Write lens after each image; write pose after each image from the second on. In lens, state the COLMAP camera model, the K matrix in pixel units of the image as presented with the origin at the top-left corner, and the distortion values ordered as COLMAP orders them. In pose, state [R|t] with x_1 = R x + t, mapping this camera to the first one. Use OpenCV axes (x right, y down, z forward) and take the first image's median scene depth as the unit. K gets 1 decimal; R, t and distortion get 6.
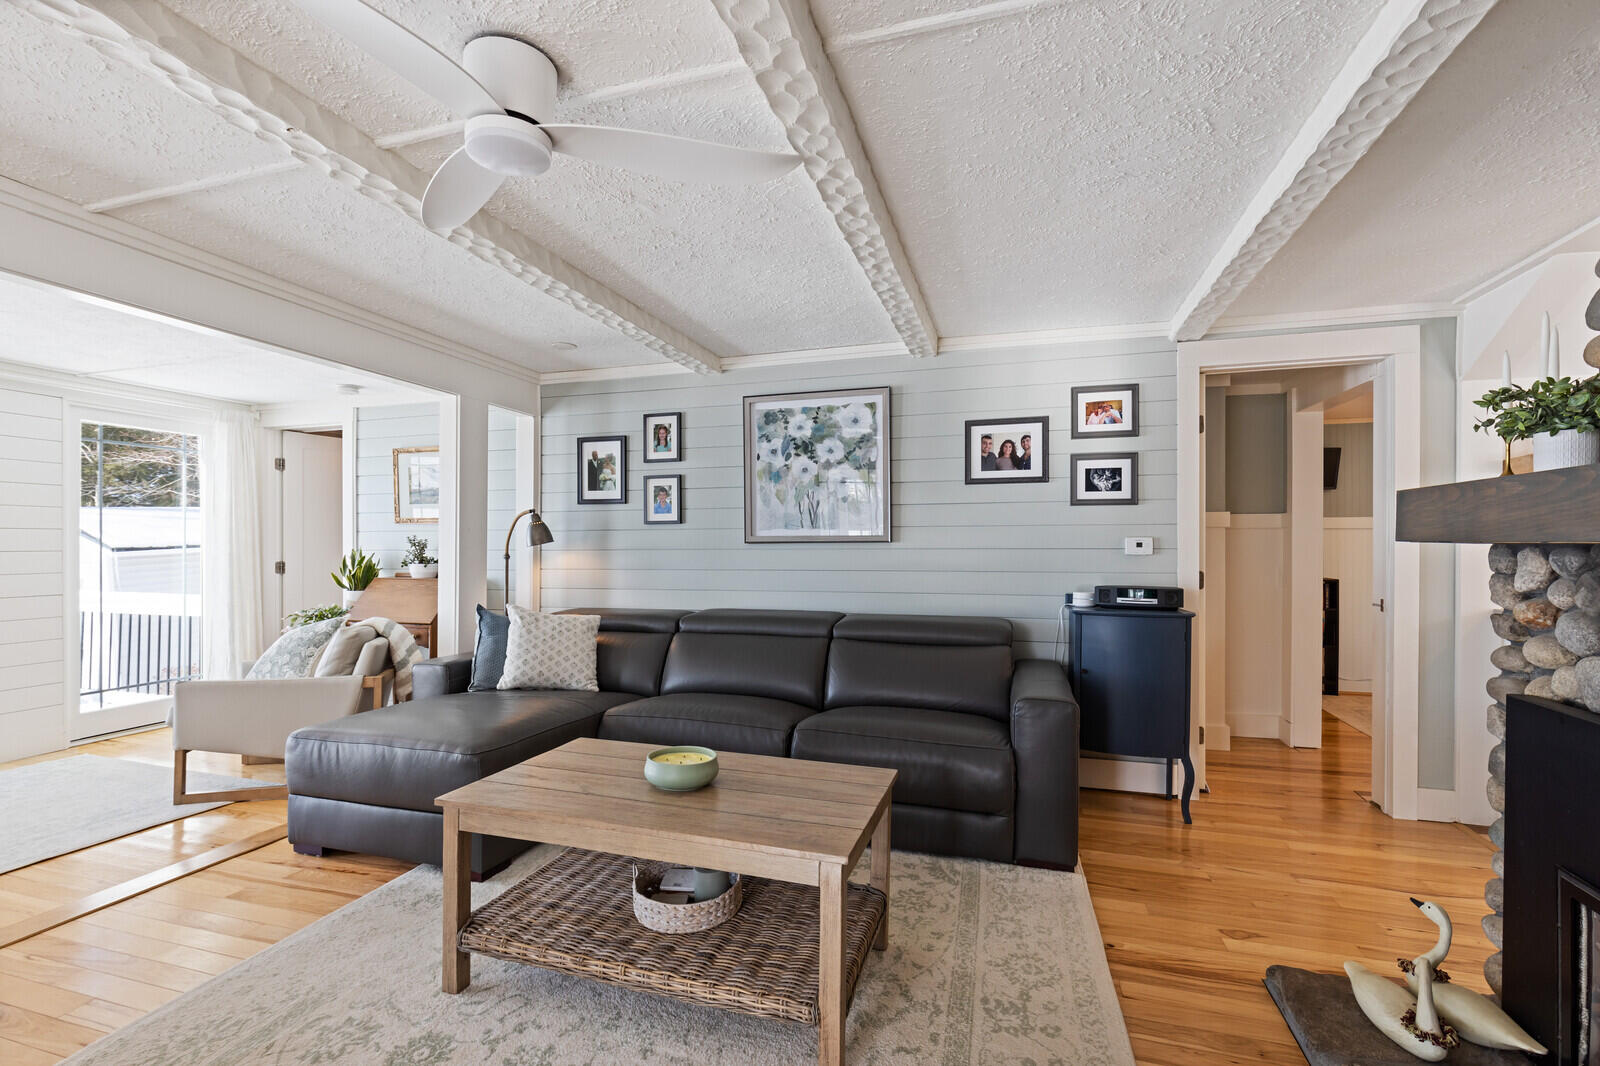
lens RADIAL K [[724.1, 0, 797.8], [0, 724.1, 535.6], [0, 0, 1]] dist [-0.001109, -0.000757]
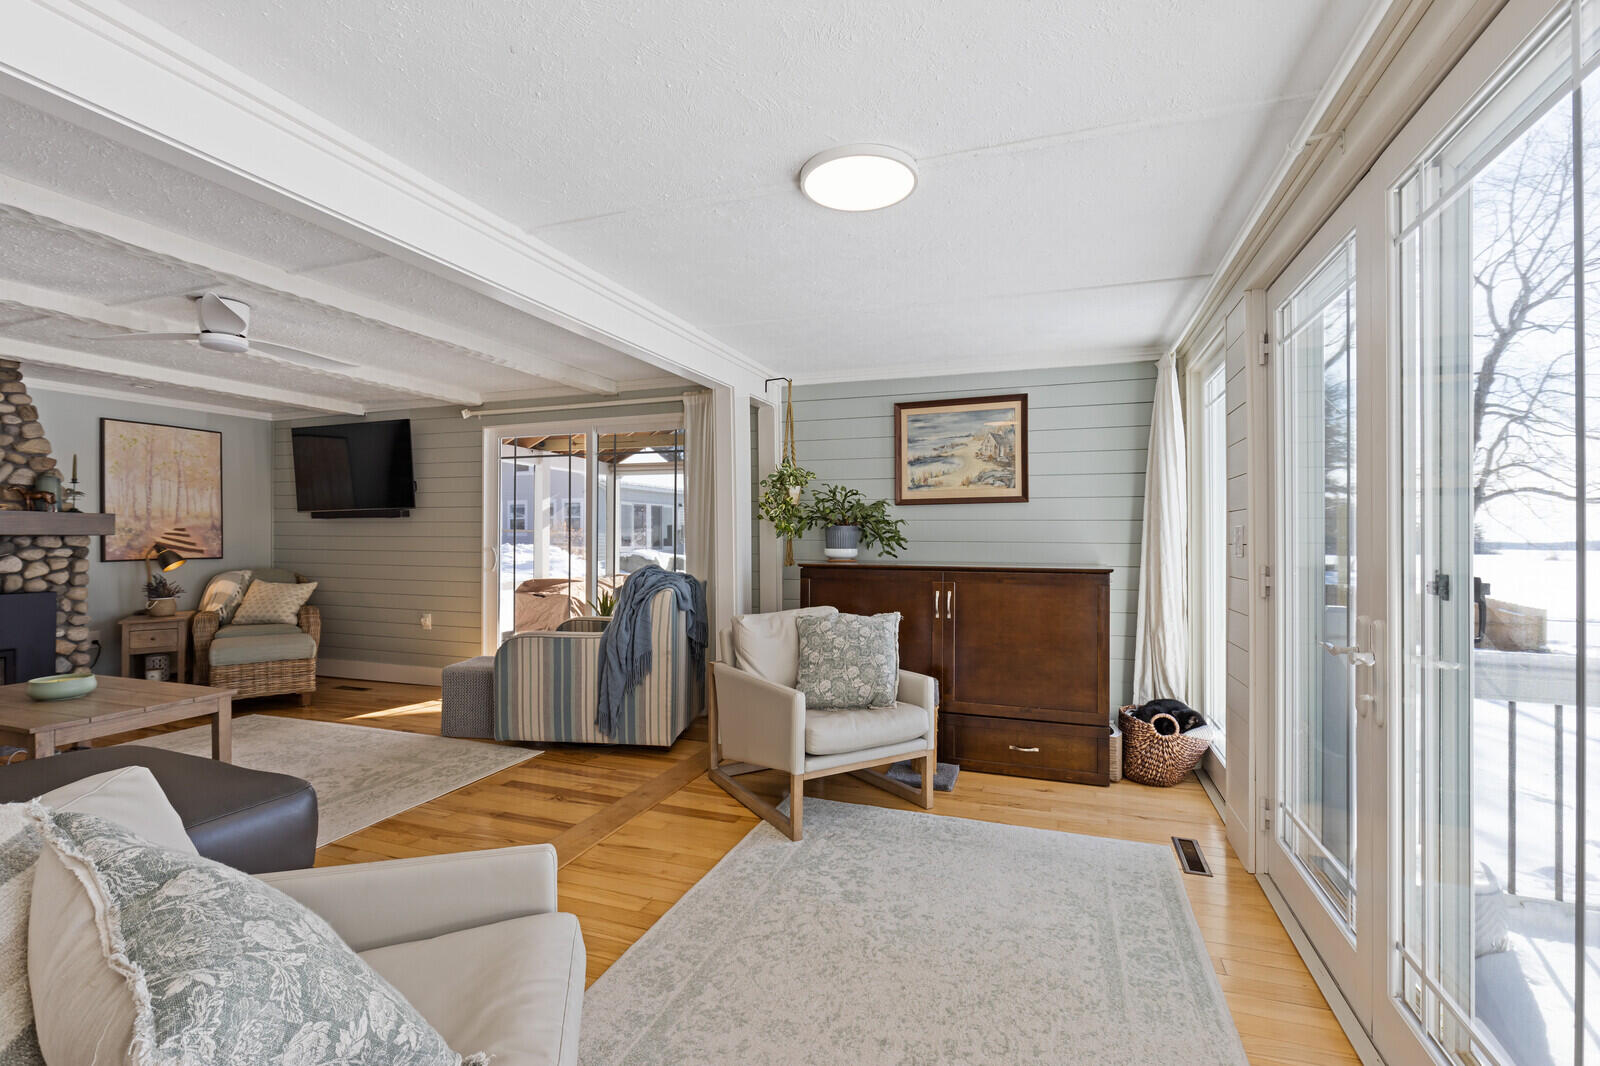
lens RADIAL K [[724.1, 0, 797.8], [0, 724.1, 535.6], [0, 0, 1]] dist [-0.001109, -0.000757]
pose [[-0.998532, -0.001126, 0.054146, -0.893028], [-0.001738, 0.999935, -0.011261, 0.019359], [-0.054130, -0.011338, -0.998470, 1.237504]]
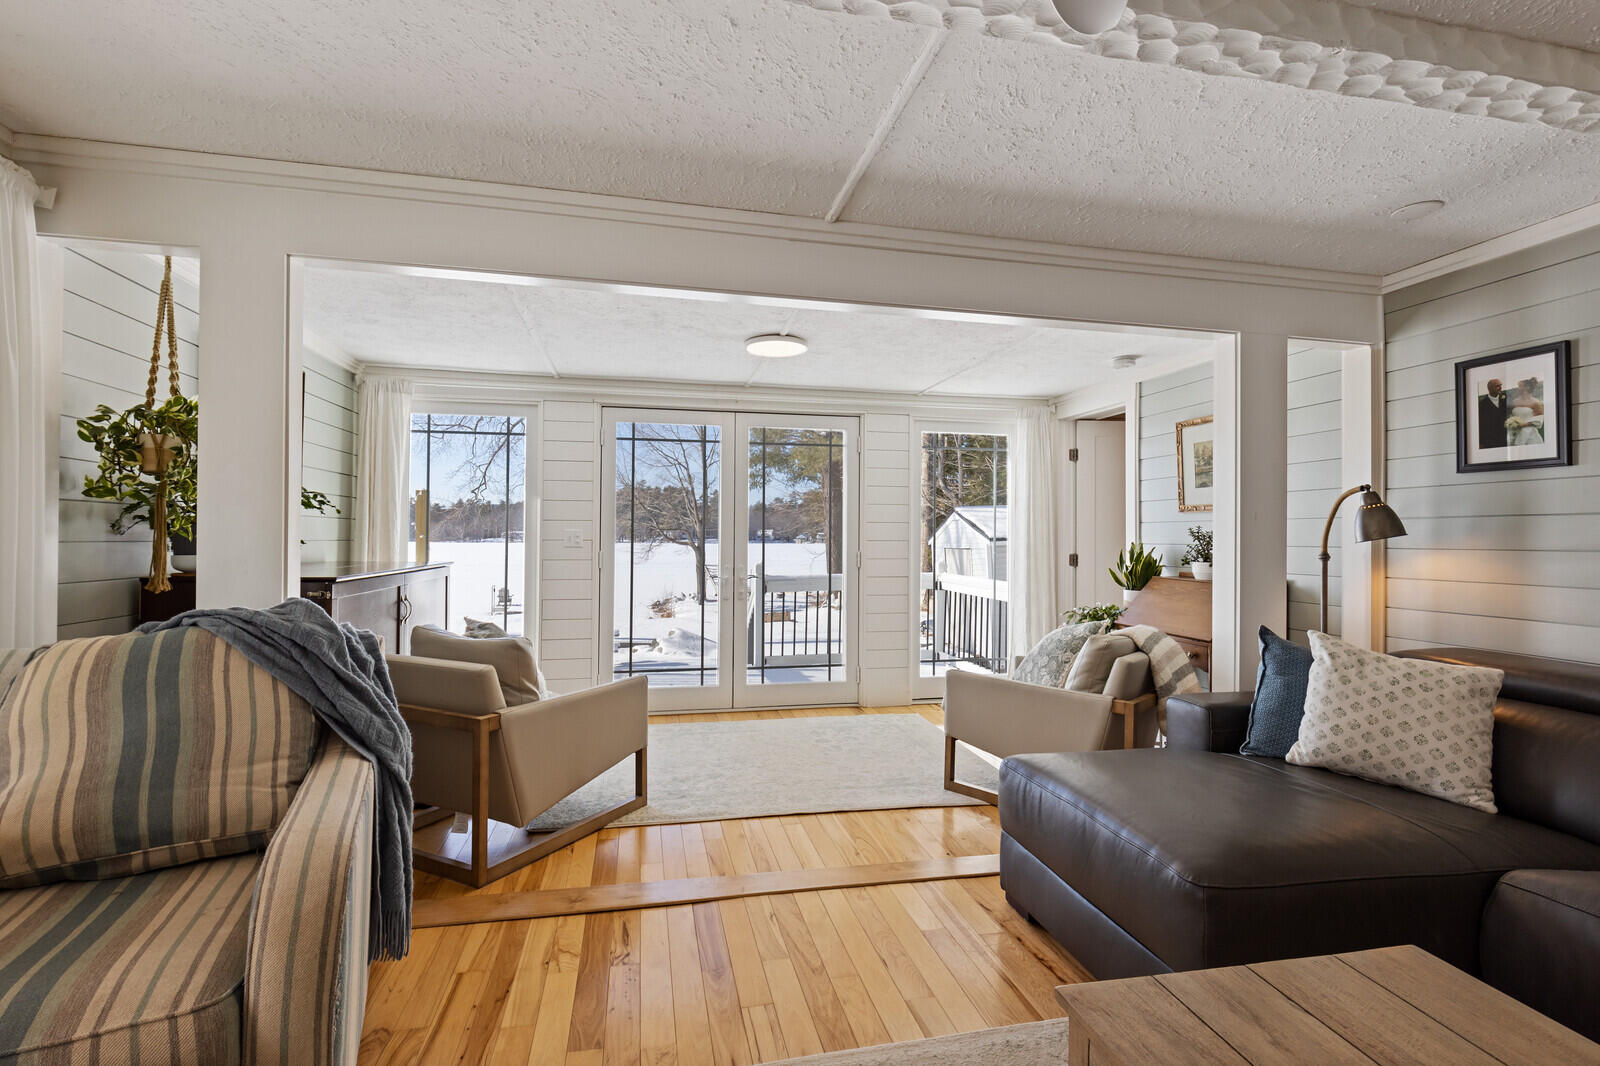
lens RADIAL K [[724.2, 0, 790.6], [0, 724.2, 521.1], [0, 0, 1]] dist [-0.000623, -0.000722]
pose [[0.475505, -0.011815, -0.879634, -0.047456], [0.003610, 0.999928, -0.011479, 0.001757], [0.879706, 0.002283, 0.475513, 0.272401]]
